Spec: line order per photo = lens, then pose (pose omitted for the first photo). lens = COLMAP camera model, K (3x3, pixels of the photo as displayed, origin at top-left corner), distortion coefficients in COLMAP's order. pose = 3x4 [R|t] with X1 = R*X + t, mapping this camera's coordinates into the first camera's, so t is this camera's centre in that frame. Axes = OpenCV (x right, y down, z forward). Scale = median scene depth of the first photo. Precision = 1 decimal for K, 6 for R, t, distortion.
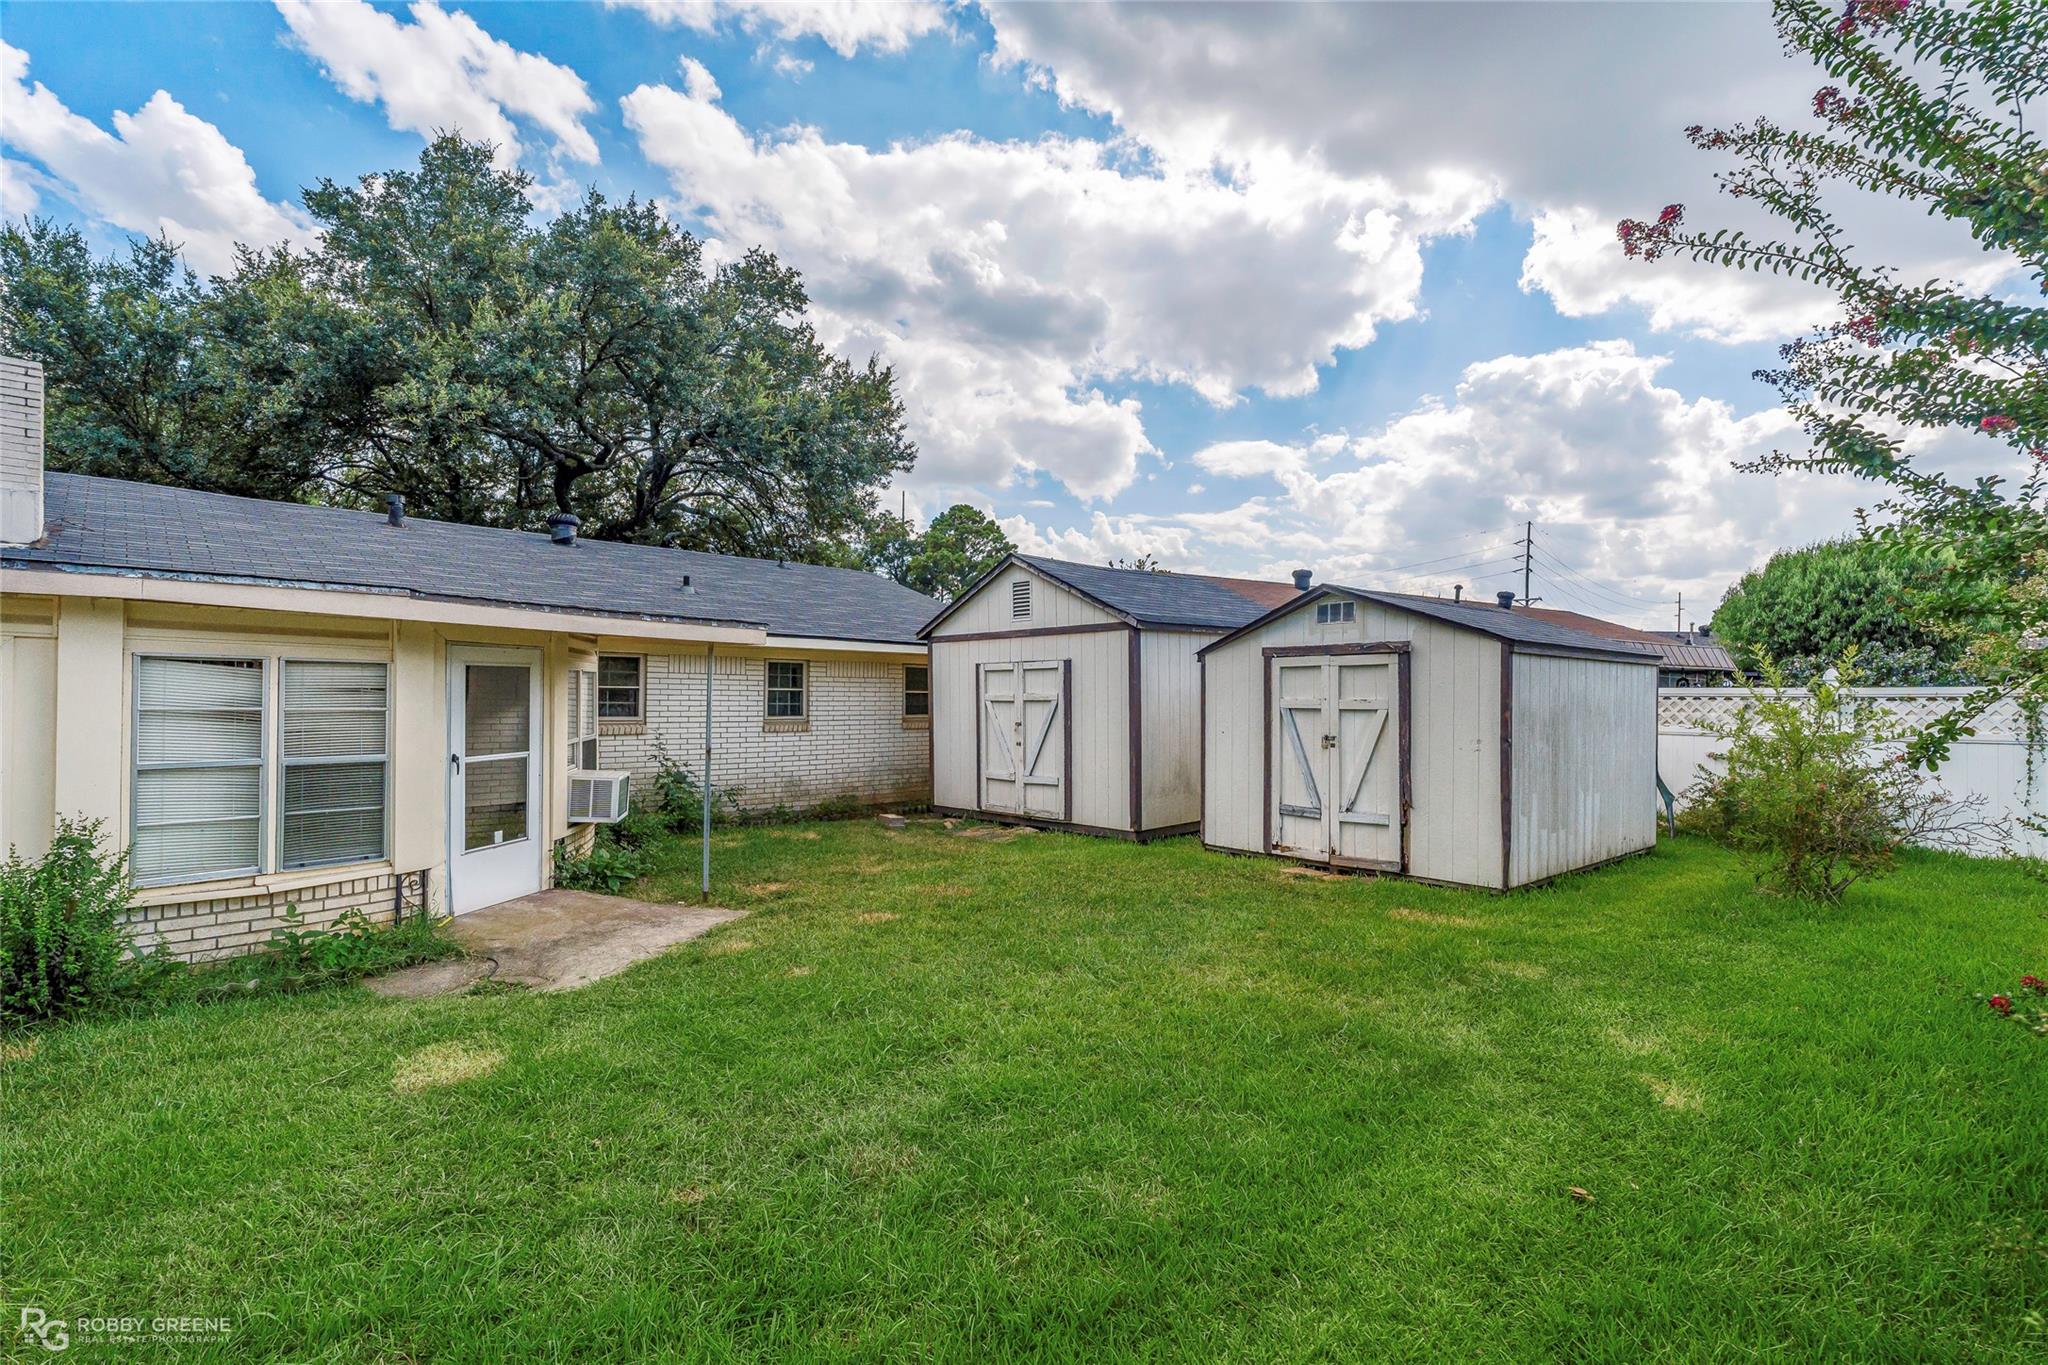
lens RADIAL K [[969.8, 0, 1026.5], [0, 969.8, 683.6], [0, 0, 1]] dist [-0.005418, 0.000574]
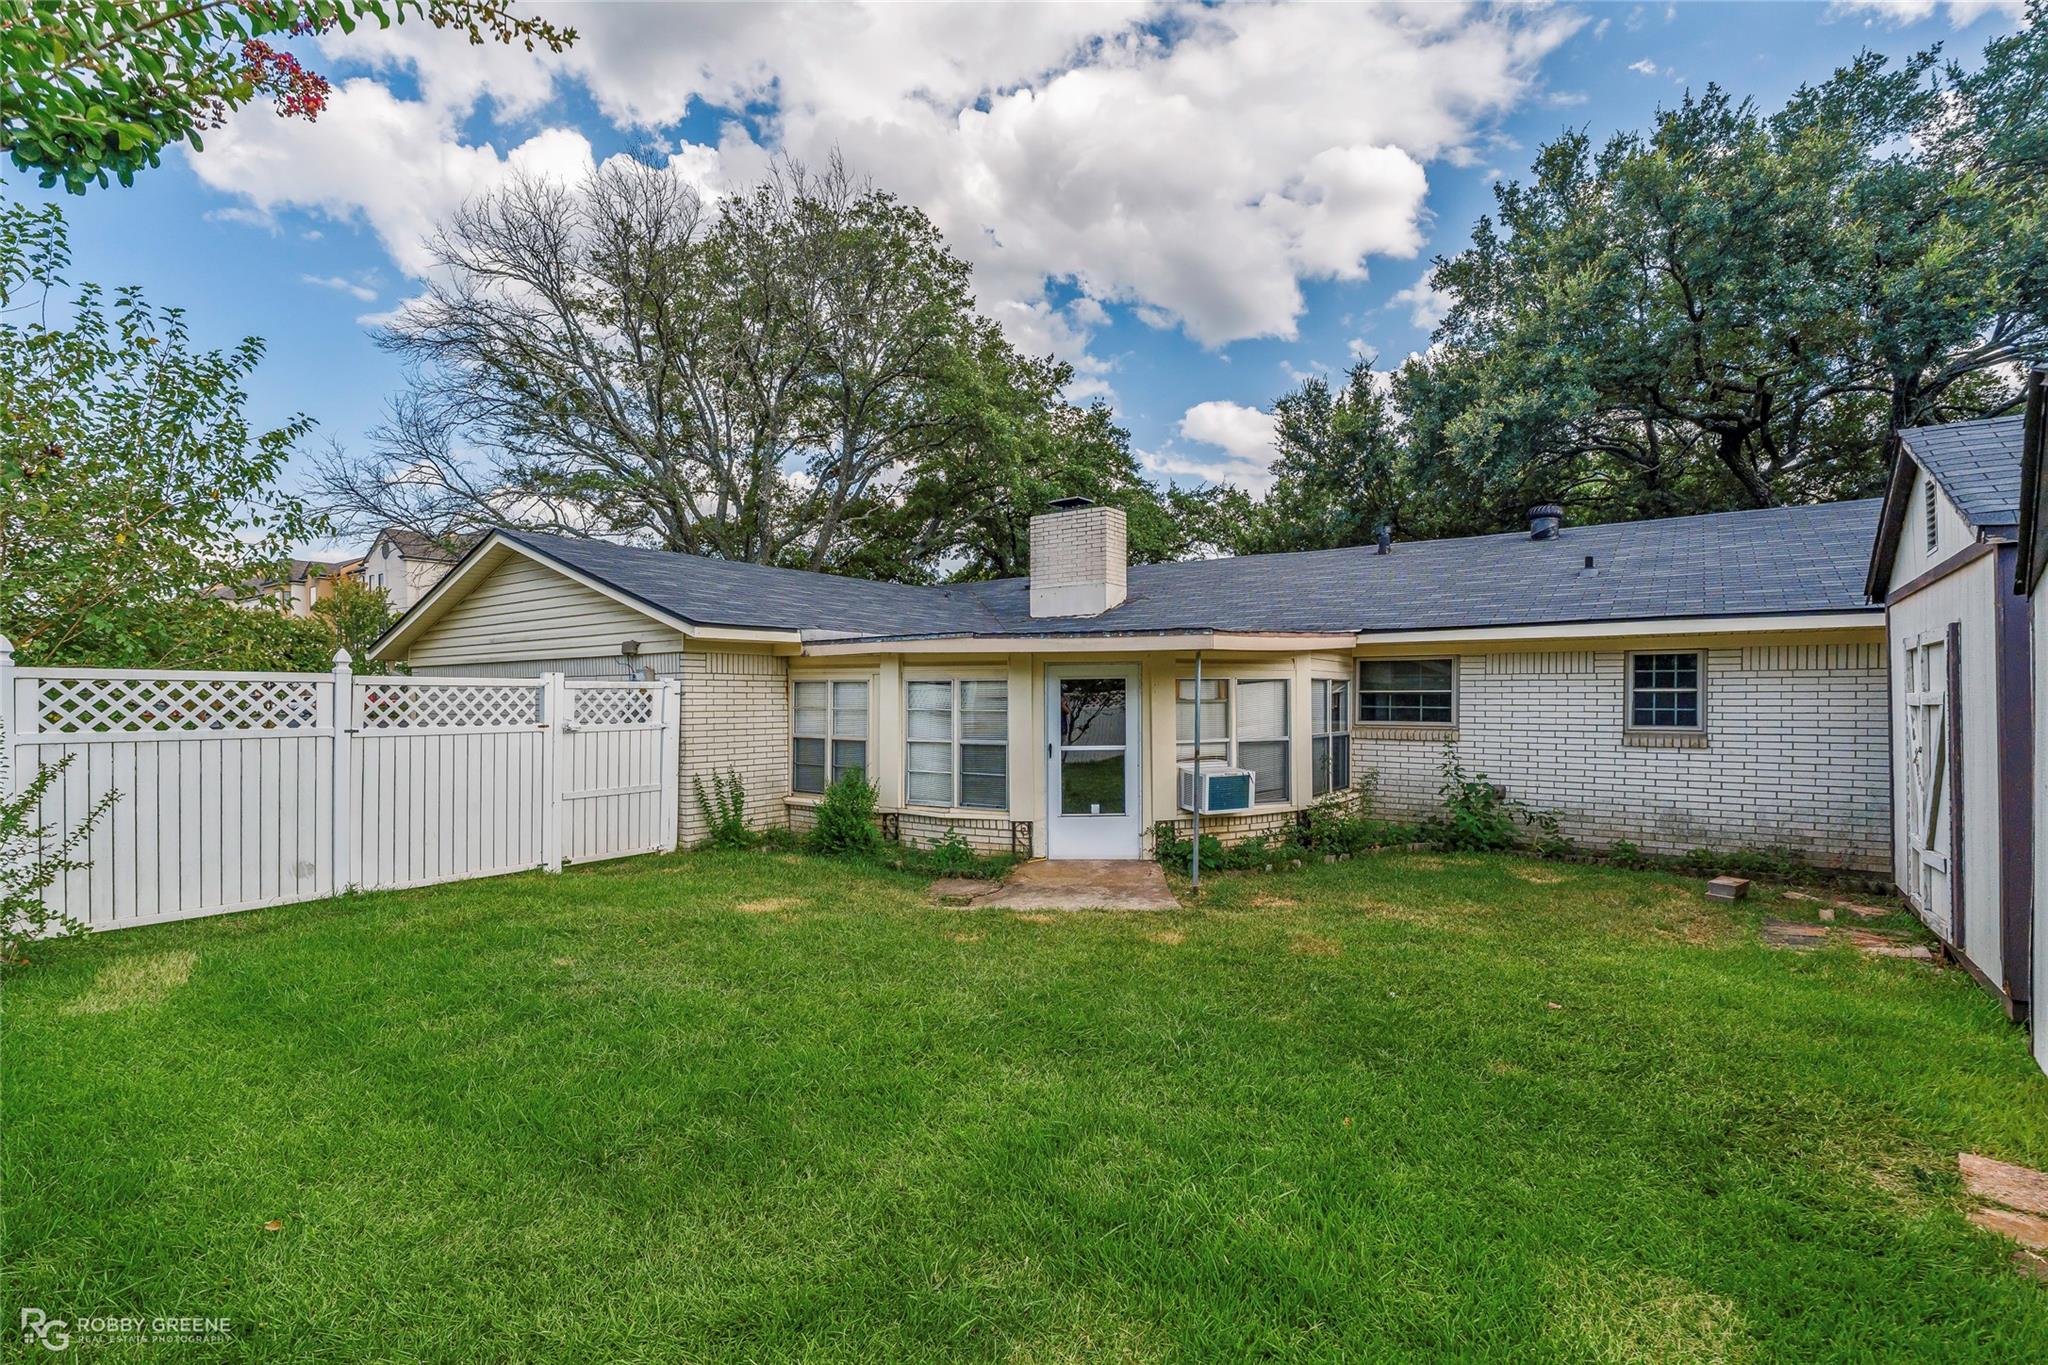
lens RADIAL K [[969.8, 0, 1017.3], [0, 969.8, 695.1], [0, 0, 1]] dist [-0.005418, 0.000574]
pose [[0.123178, -0.012059, -0.992311, 0.610327], [0.017028, 0.999805, -0.010036, 0.012523], [0.992239, -0.015661, 0.123359, 0.598093]]
